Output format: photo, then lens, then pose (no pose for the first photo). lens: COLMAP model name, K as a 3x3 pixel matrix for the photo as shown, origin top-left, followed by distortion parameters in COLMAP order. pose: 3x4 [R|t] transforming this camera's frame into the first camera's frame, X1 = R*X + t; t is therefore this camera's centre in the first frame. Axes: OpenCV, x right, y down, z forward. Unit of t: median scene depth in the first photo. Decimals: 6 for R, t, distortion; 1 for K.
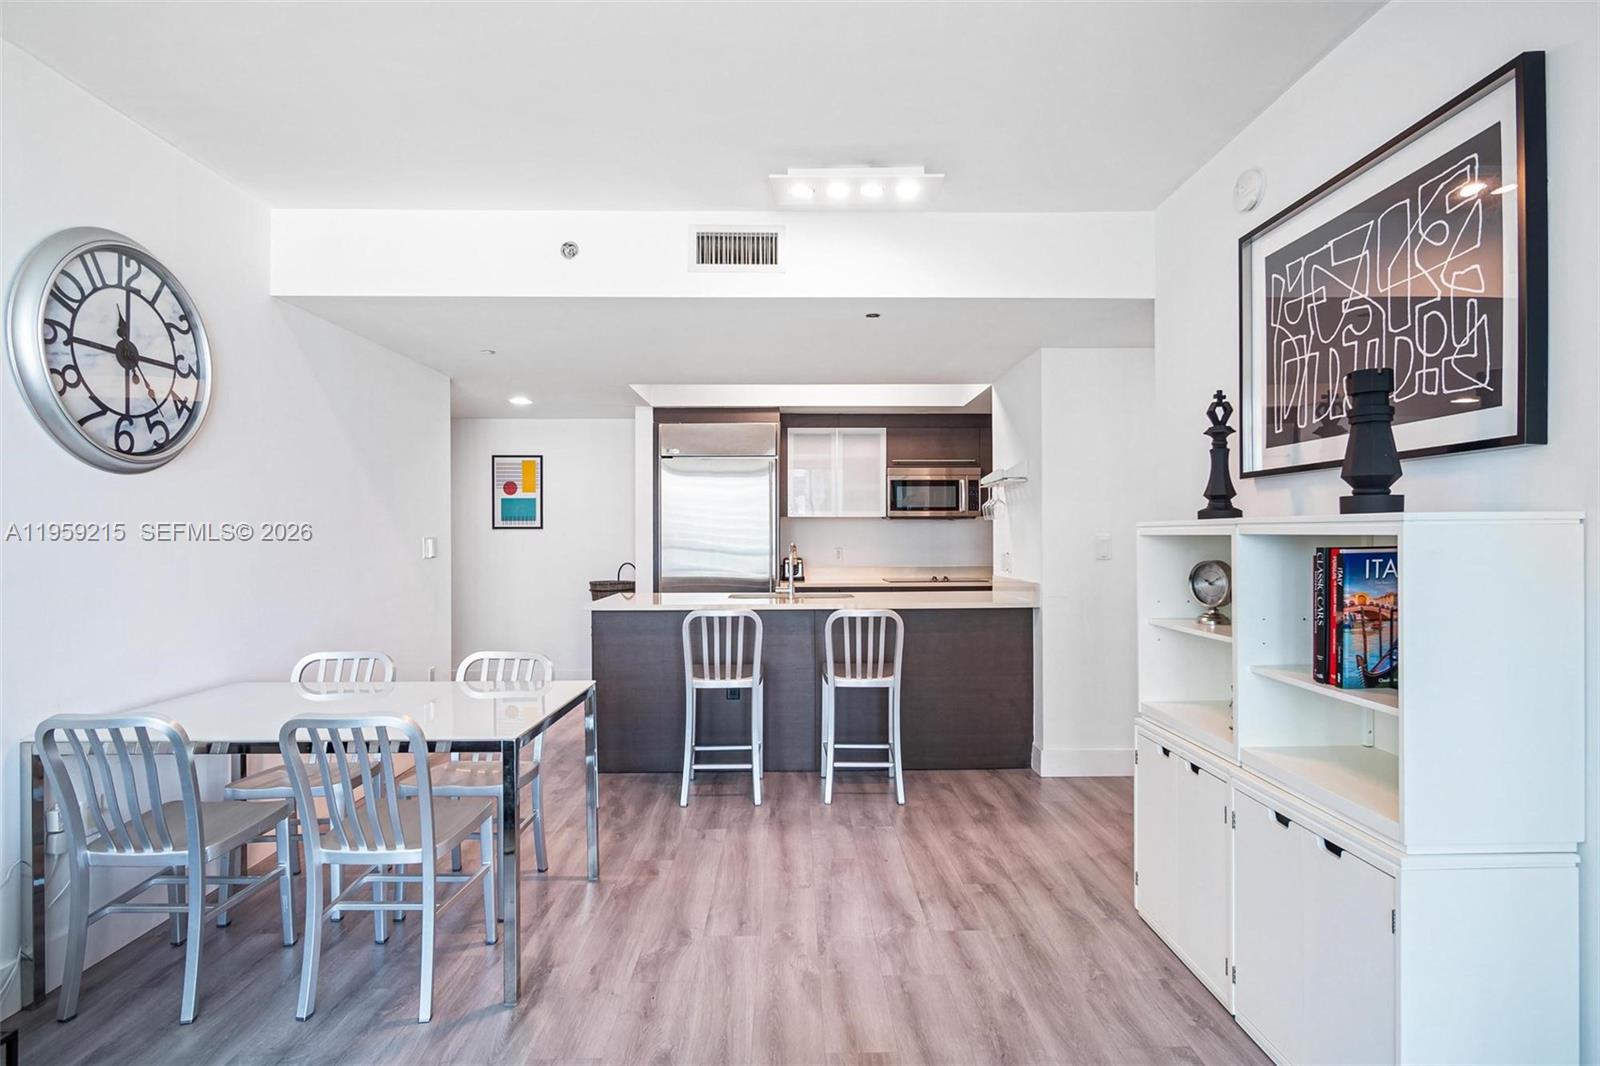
lens RADIAL K [[829.5, 0, 812.8], [0, 829.5, 531.5], [0, 0, 1]] dist [0.002478, 0.000343]
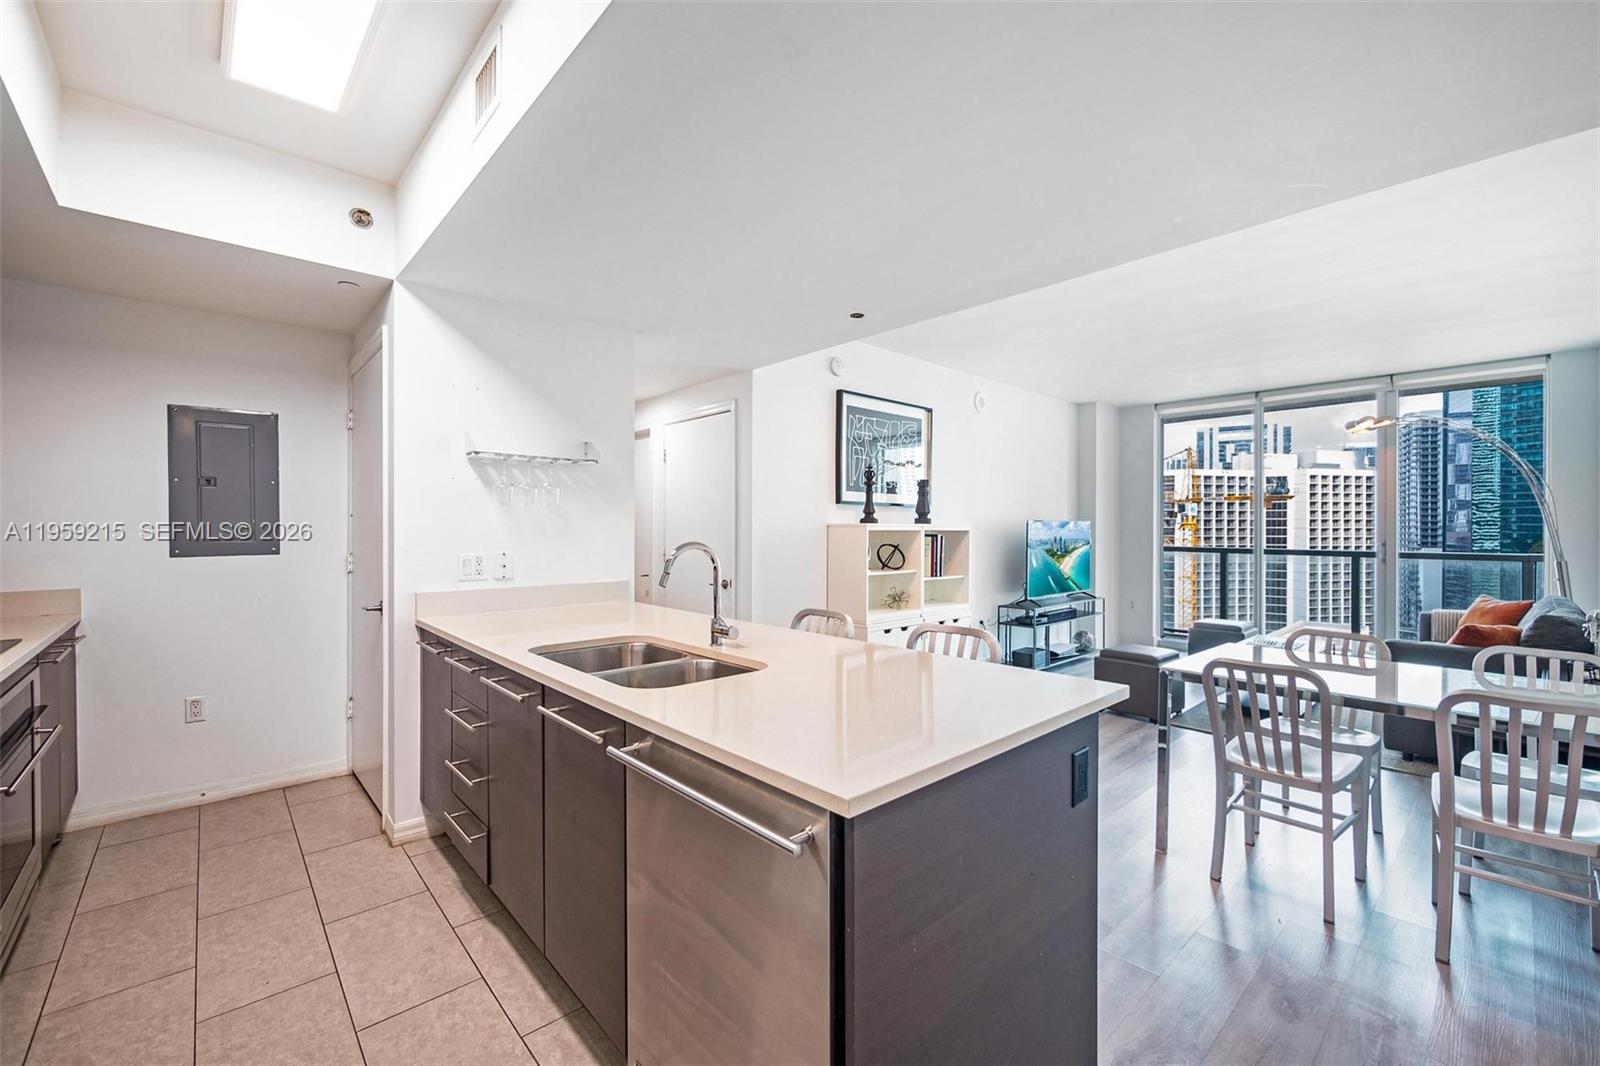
lens RADIAL K [[645.4, 0, 813.1], [0, 645.4, 532.2], [0, 0, 1]] dist [-0.007402, 0.000778]
pose [[-0.658870, -0.000358, 0.752257, -0.737570], [-0.003455, 0.999991, -0.002550, 0.014743], [-0.752249, -0.004279, -0.658865, 2.356580]]
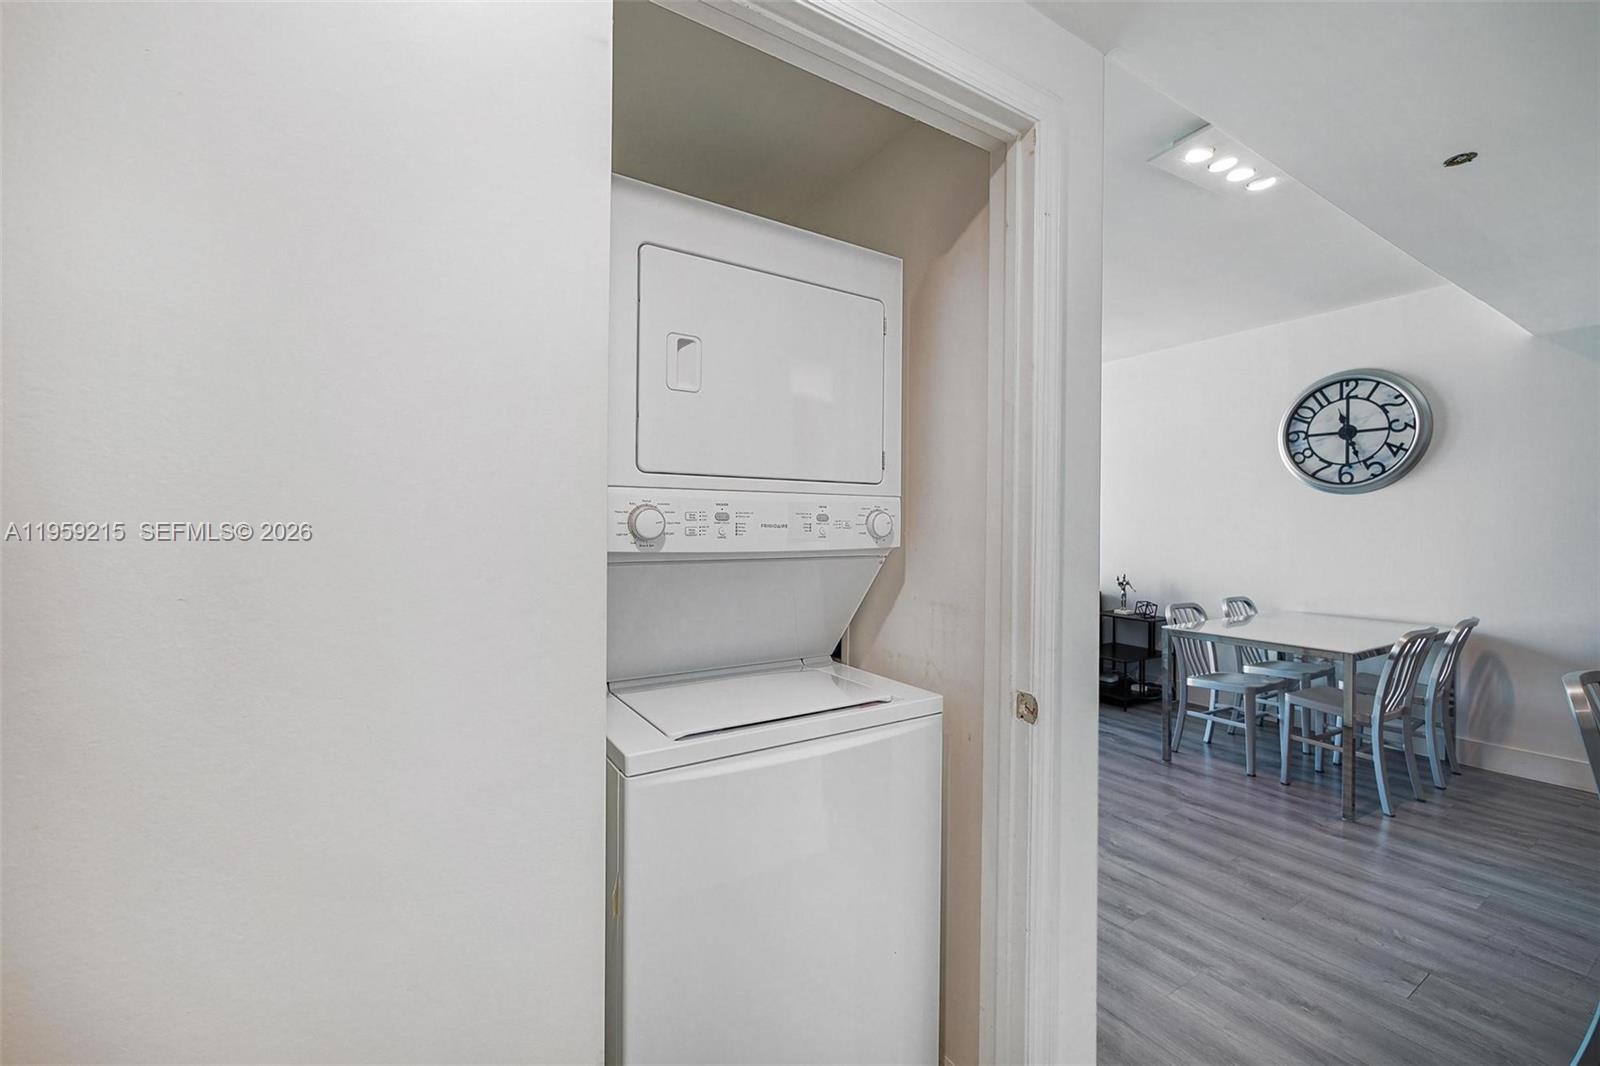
lens RADIAL K [[645.4, 0, 807.8], [0, 645.4, 527.7], [0, 0, 1]] dist [-0.007402, 0.000778]
pose [[-0.862369, 0.001629, -0.506278, 1.067895], [0.000972, 0.999998, 0.001561, 0.005111], [0.506280, 0.000854, -0.862369, 1.749157]]
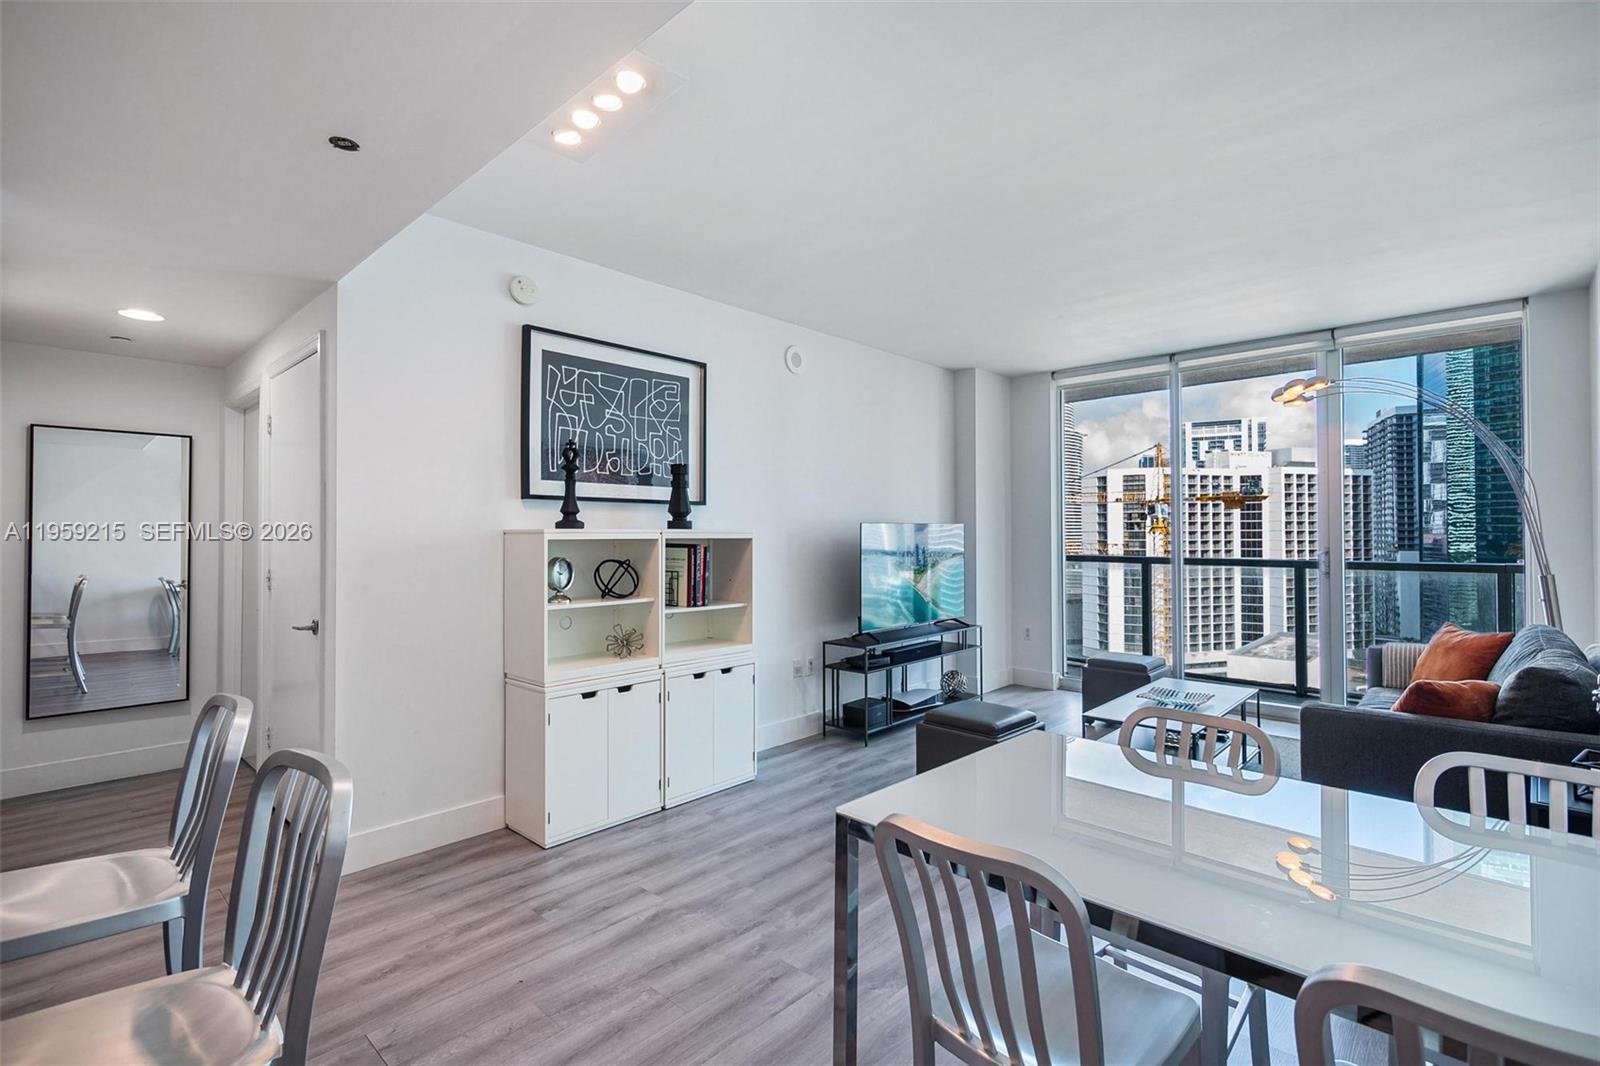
lens RADIAL K [[730.6, 0, 806.6], [0, 730.6, 529.2], [0, 0, 1]] dist [-0.005463, 0.001225]
pose [[-0.714700, 0.012755, 0.699315, -0.728649], [0.003095, 0.999882, -0.015074, 0.007188], [-0.699424, -0.008609, -0.714655, 1.703404]]
